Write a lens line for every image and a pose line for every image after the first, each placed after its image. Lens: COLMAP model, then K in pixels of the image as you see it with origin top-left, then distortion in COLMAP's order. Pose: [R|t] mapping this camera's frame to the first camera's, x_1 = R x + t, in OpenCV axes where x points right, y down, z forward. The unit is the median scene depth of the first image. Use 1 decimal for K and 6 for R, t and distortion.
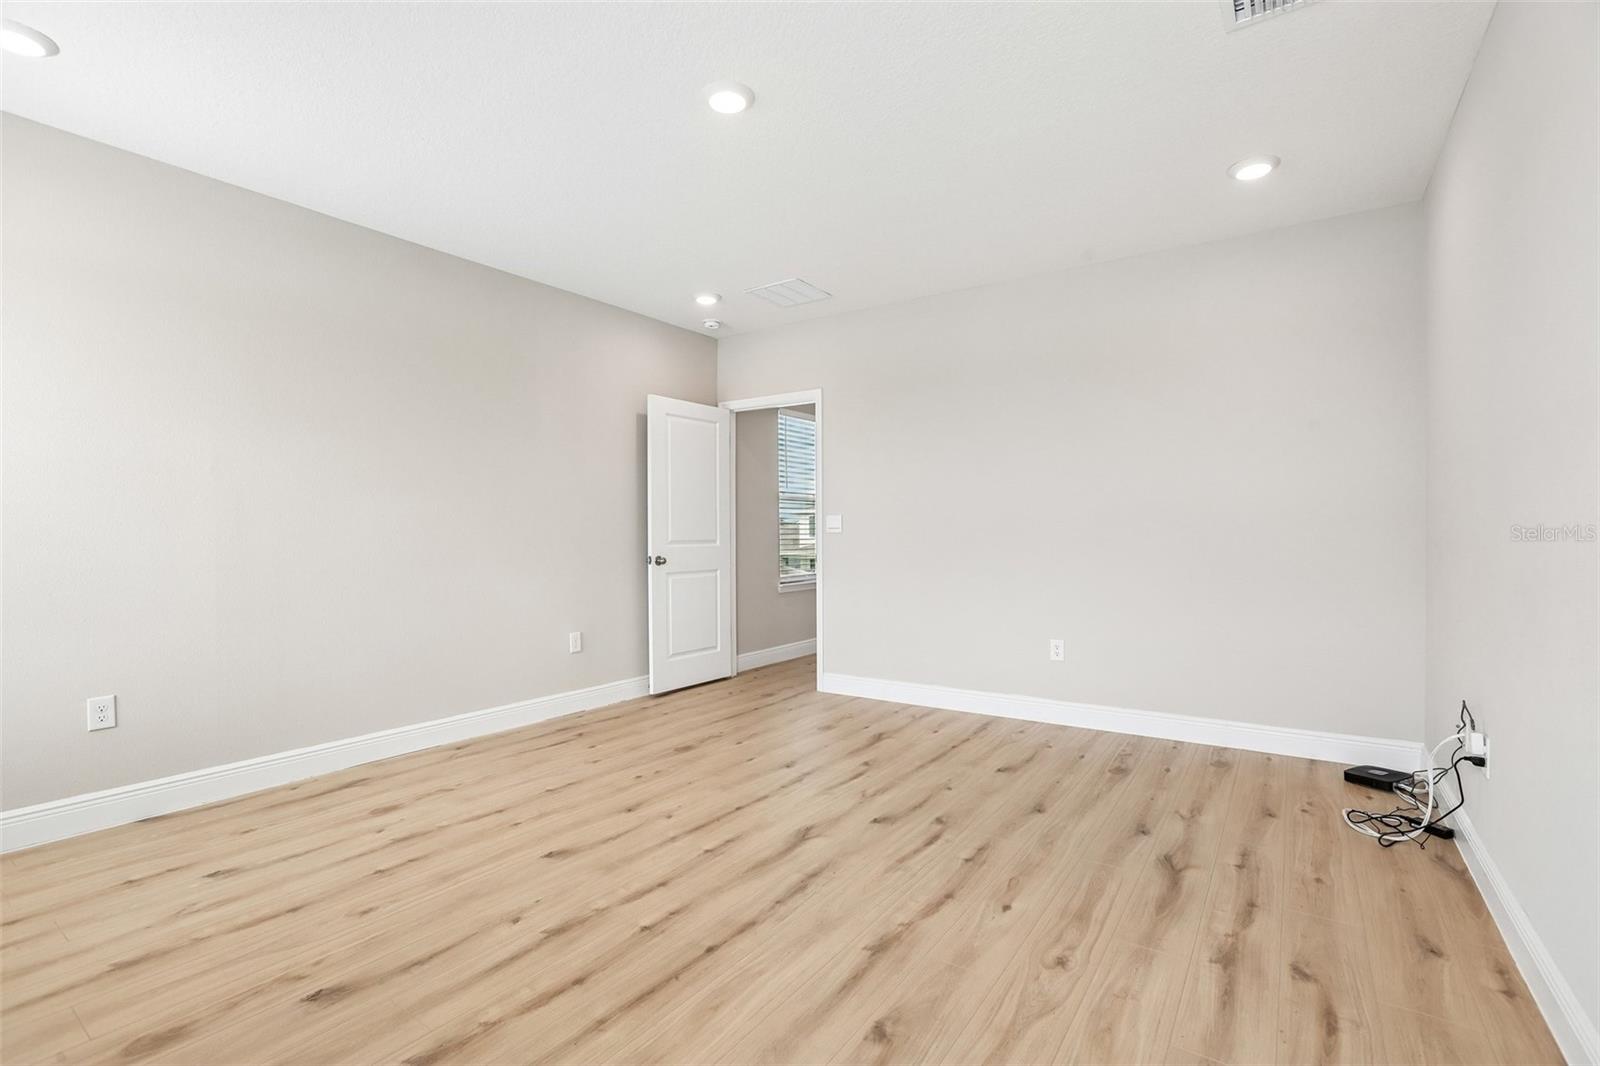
lens RADIAL K [[723.8, 0, 798.8], [0, 723.8, 539.8], [0, 0, 1]] dist [-0.034702, -0.000059]
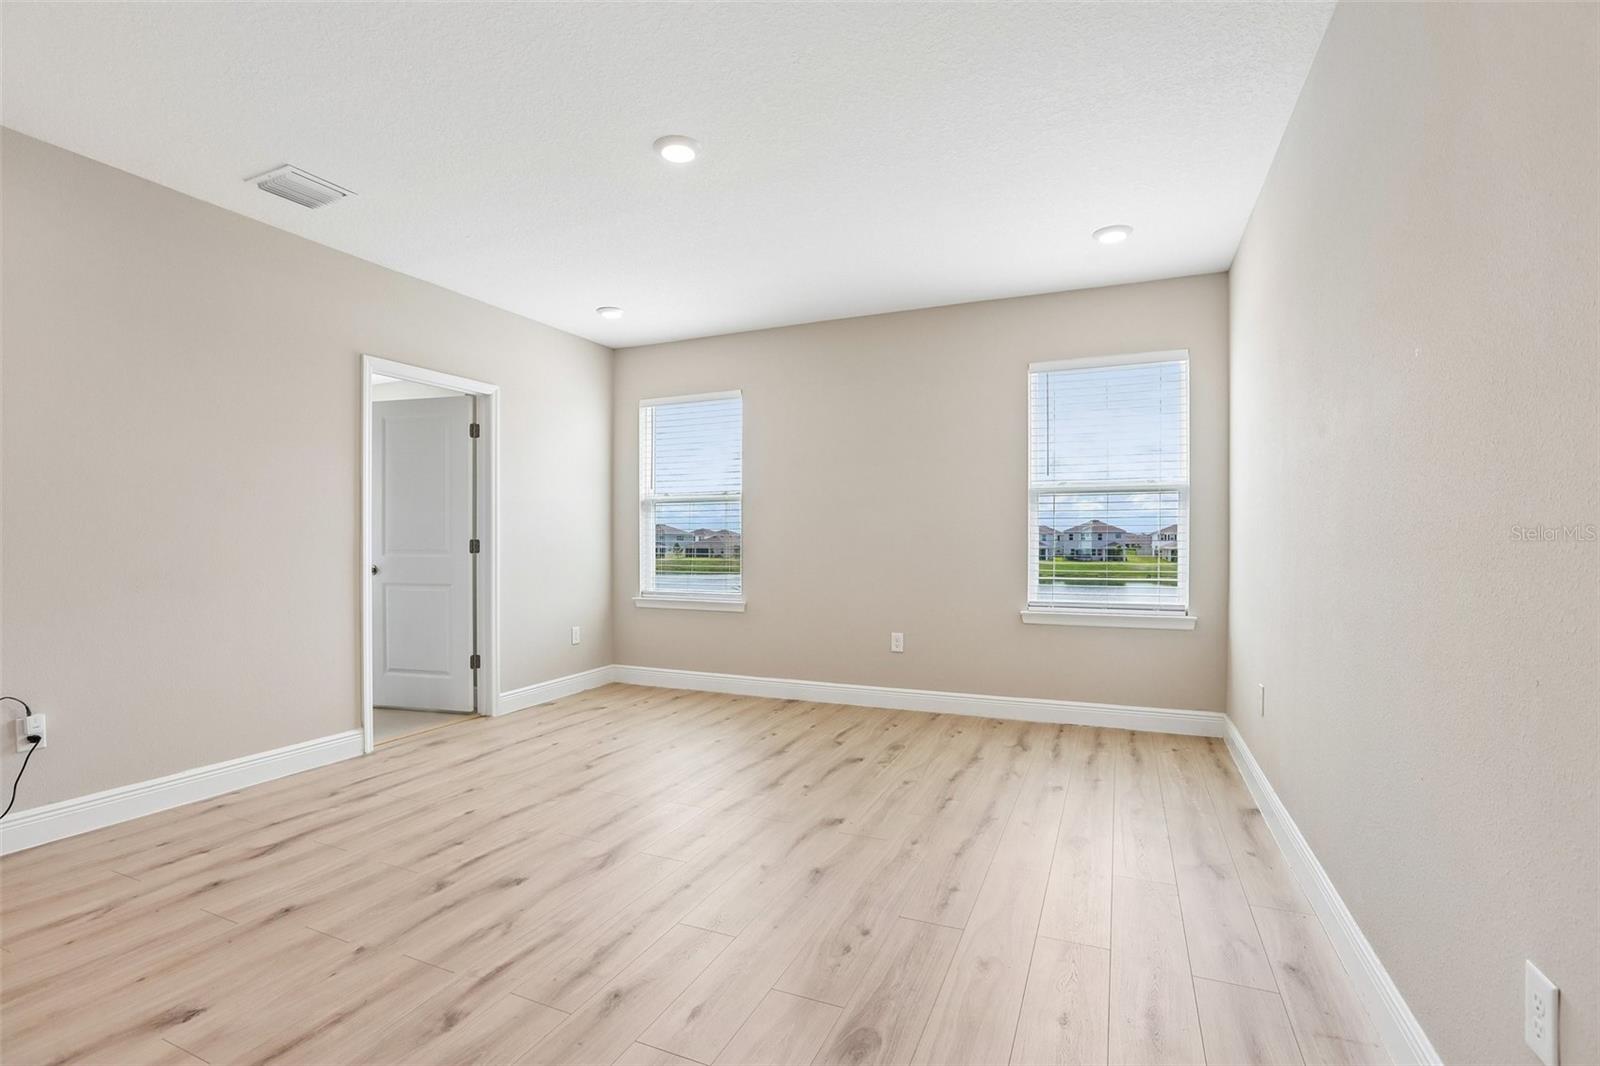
lens RADIAL K [[723.8, 0, 798.8], [0, 723.8, 539.8], [0, 0, 1]] dist [-0.034702, -0.000059]
pose [[-0.981508, 0.006637, -0.191308, -0.069680], [0.005320, 0.999959, 0.007395, -0.020714], [0.191349, 0.006240, -0.981502, 2.244735]]
